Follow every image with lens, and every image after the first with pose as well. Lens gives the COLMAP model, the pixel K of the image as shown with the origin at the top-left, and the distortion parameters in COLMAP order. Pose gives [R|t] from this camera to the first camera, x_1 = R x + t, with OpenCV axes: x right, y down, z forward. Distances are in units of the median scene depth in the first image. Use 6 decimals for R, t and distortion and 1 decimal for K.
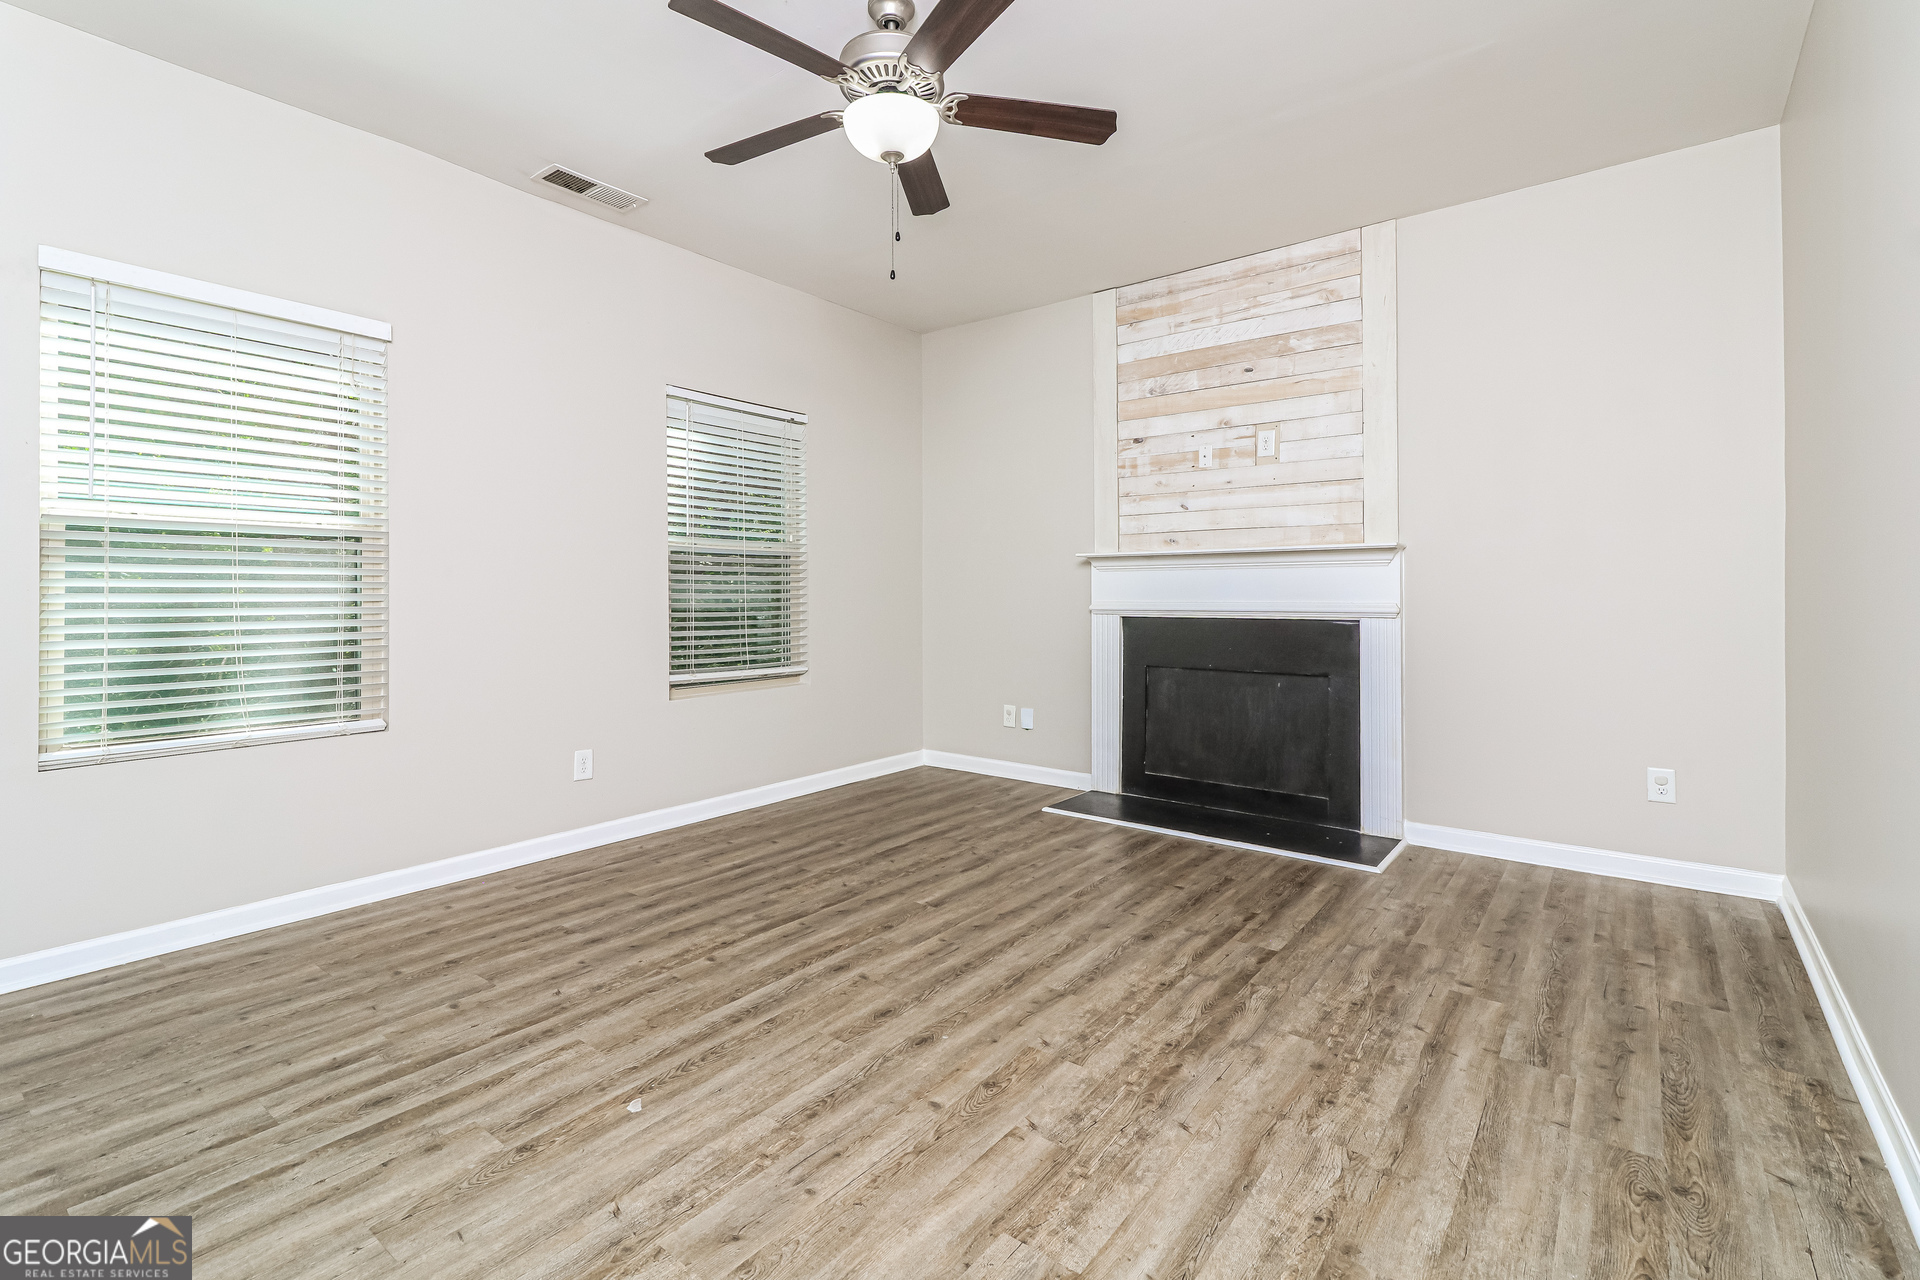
lens RADIAL K [[874.3, 0, 950.3], [0, 874.3, 588.1], [0, 0, 1]] dist [0.026753, -0.013757]
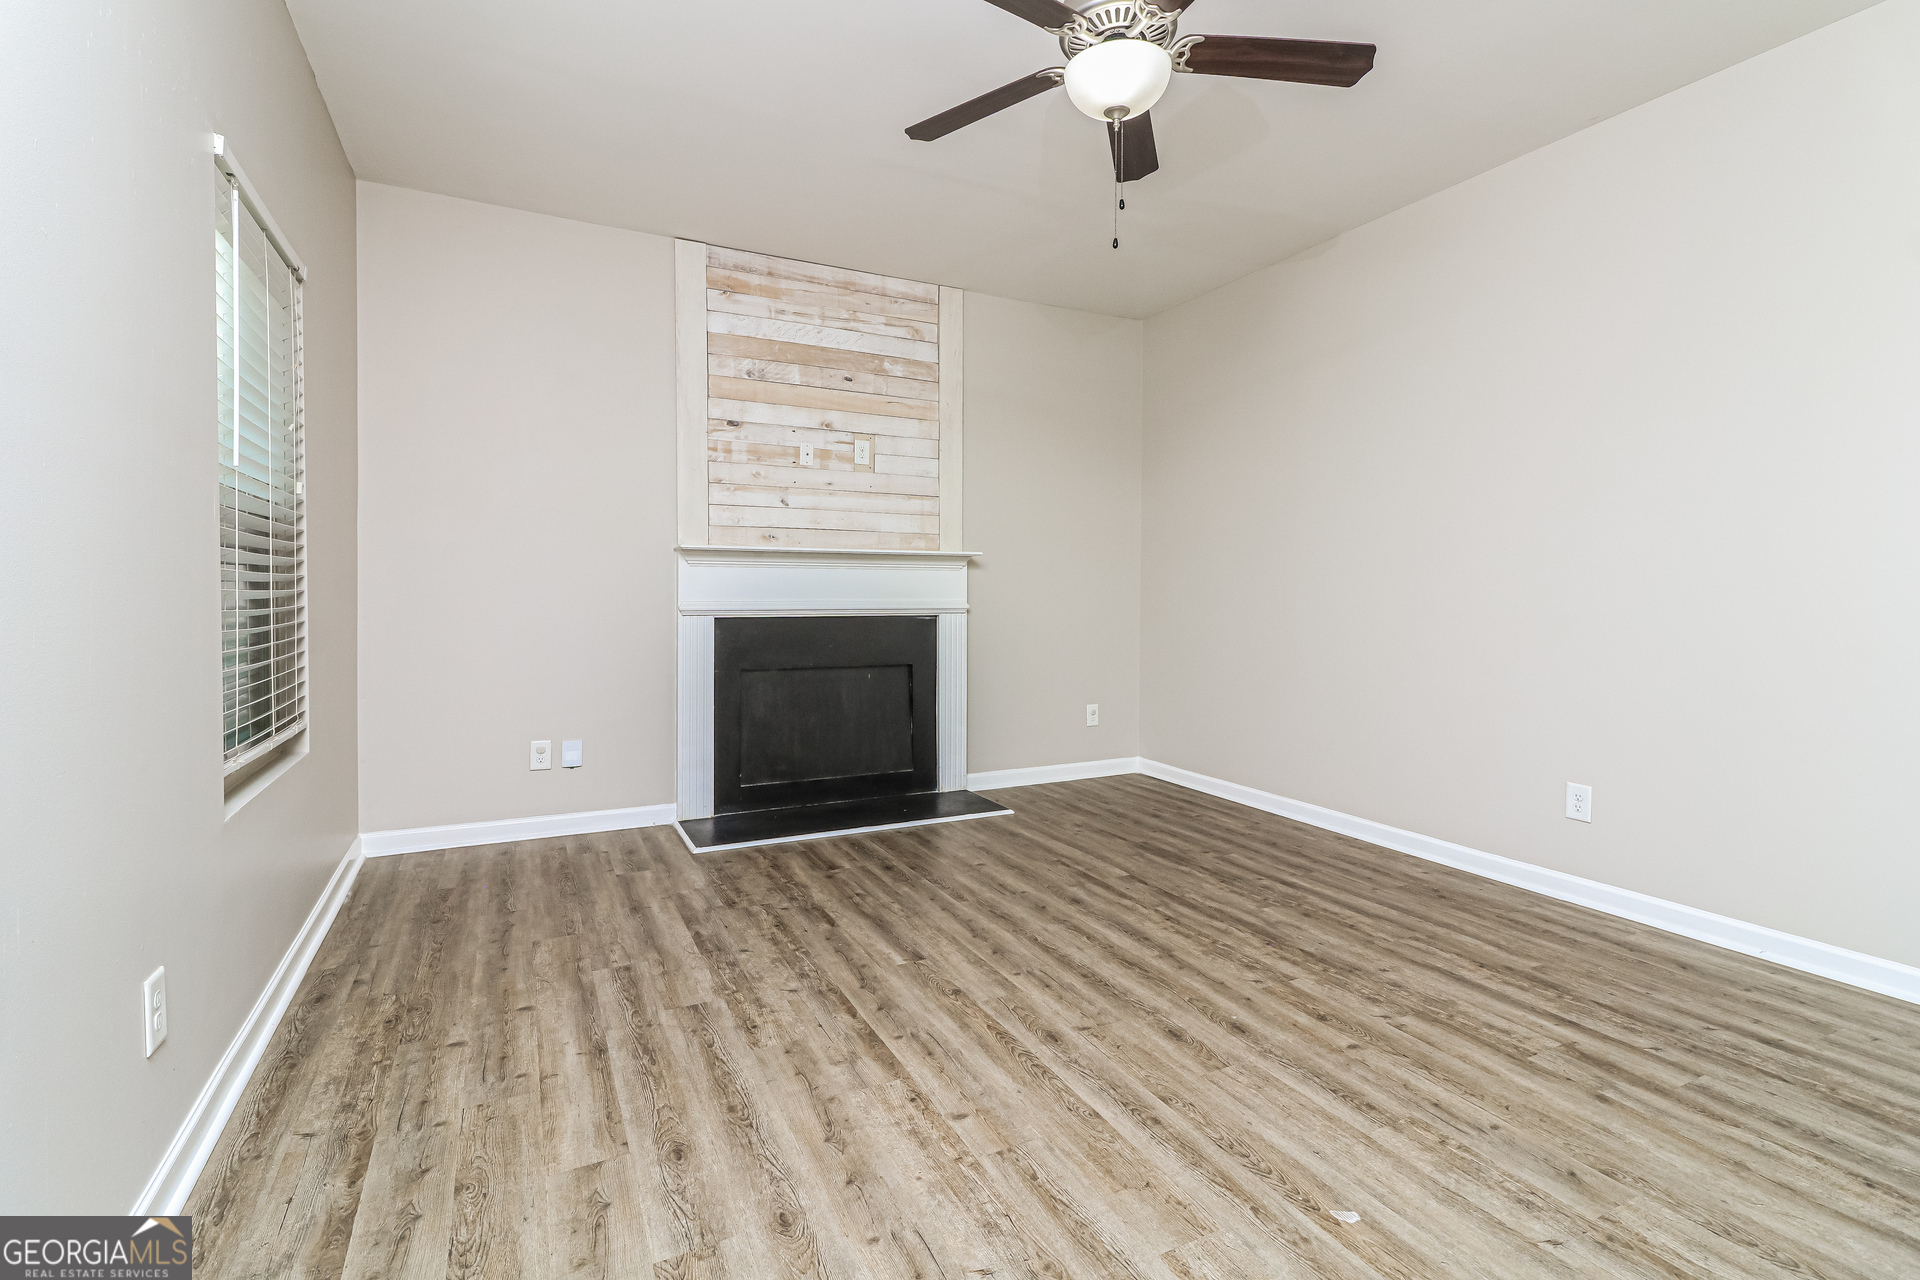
lens RADIAL K [[873.0, 0, 957.1], [0, 873.0, 600.9], [0, 0, 1]] dist [0.021259, -0.014255]
pose [[0.424568, -0.005545, 0.905379, -0.824477], [-0.011323, 0.999871, 0.011433, 0.004168], [-0.905325, -0.015106, 0.424451, 0.651075]]
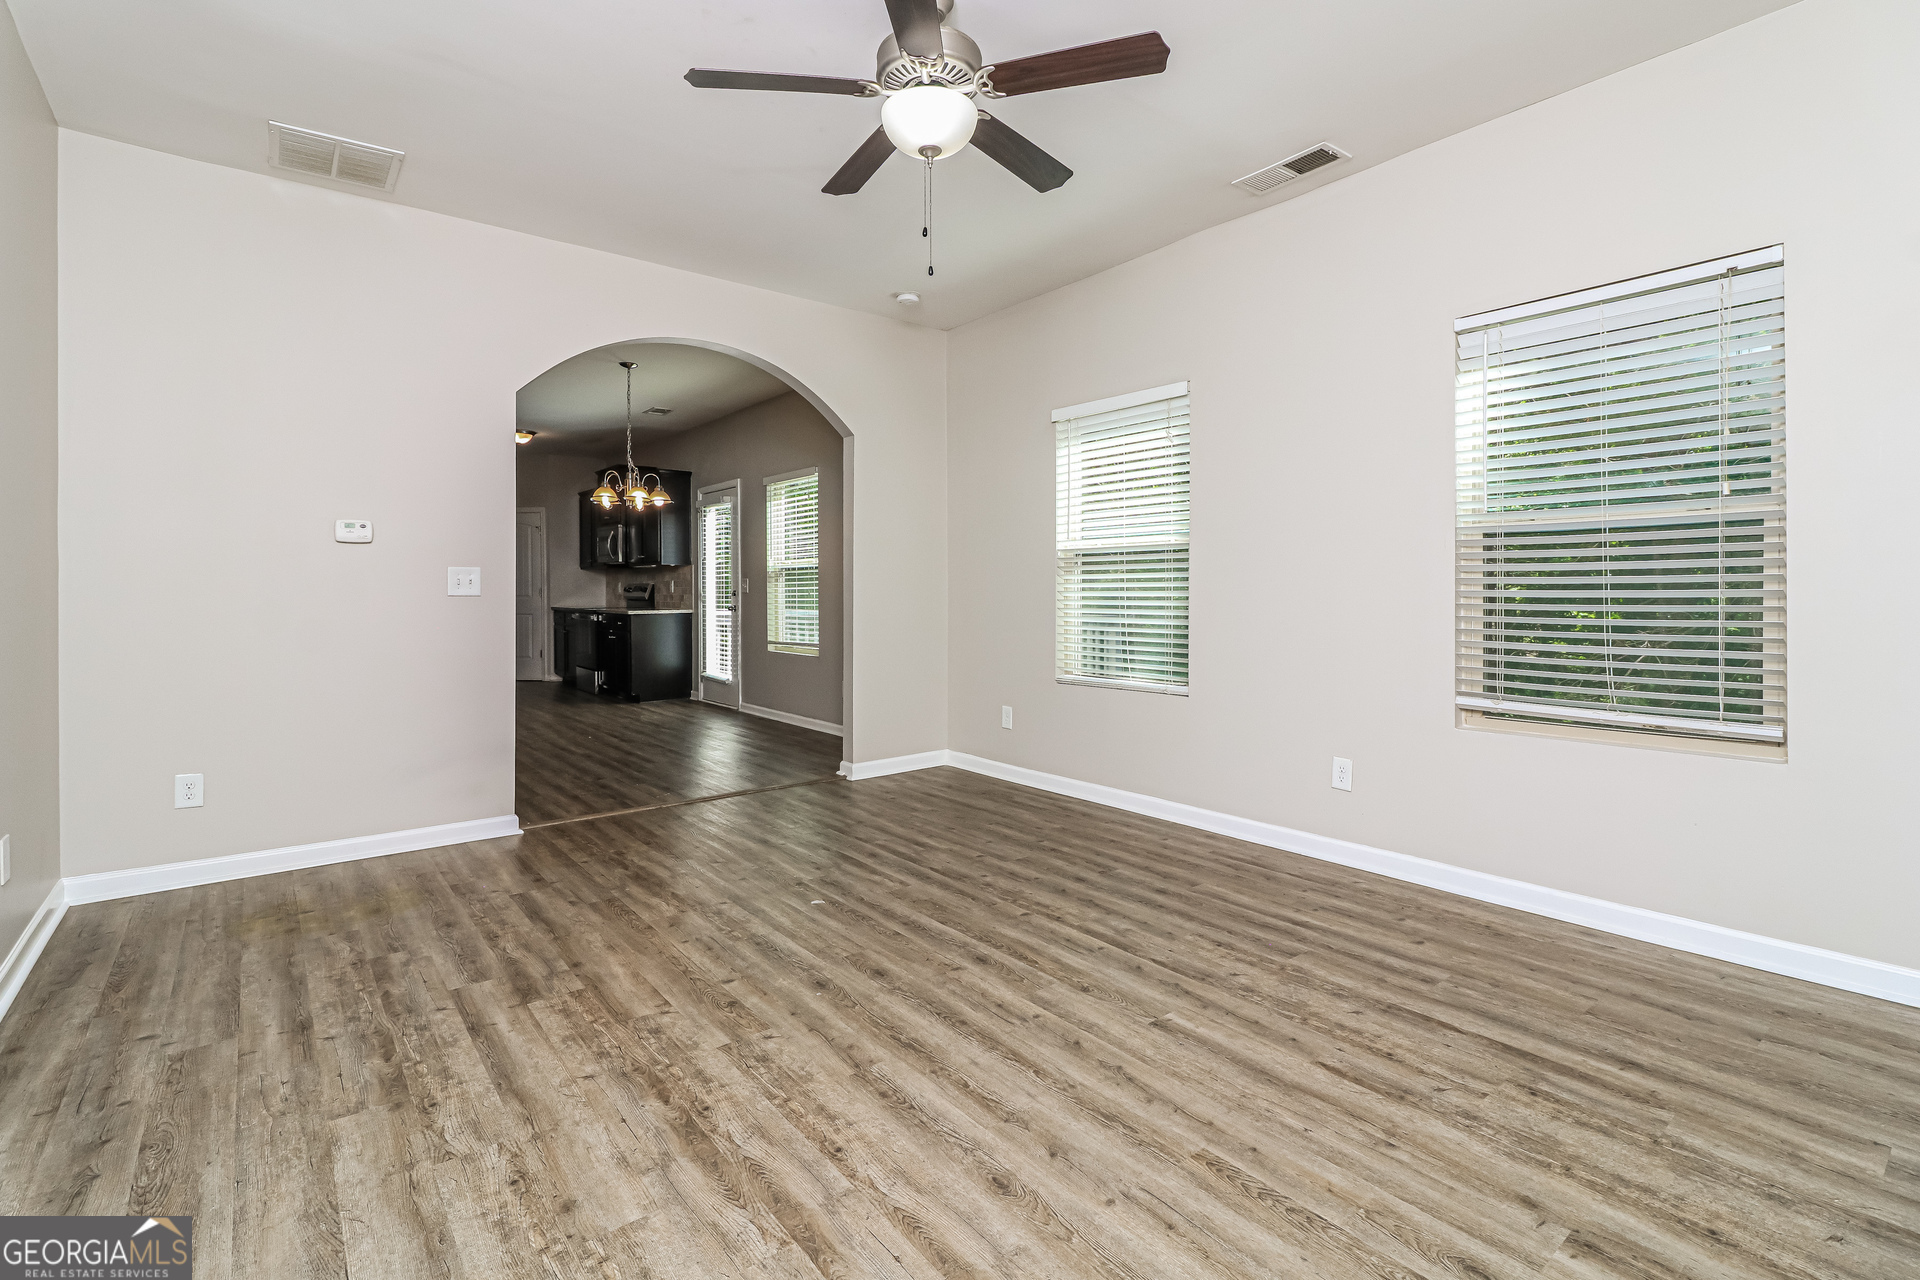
lens RADIAL K [[874.3, 0, 950.3], [0, 874.3, 588.1], [0, 0, 1]] dist [0.026753, -0.013757]
pose [[-0.240255, 0.000181, -0.970710, 0.776389], [0.009717, 0.999950, -0.002219, 0.002943], [0.970661, -0.009966, -0.240245, 1.081066]]
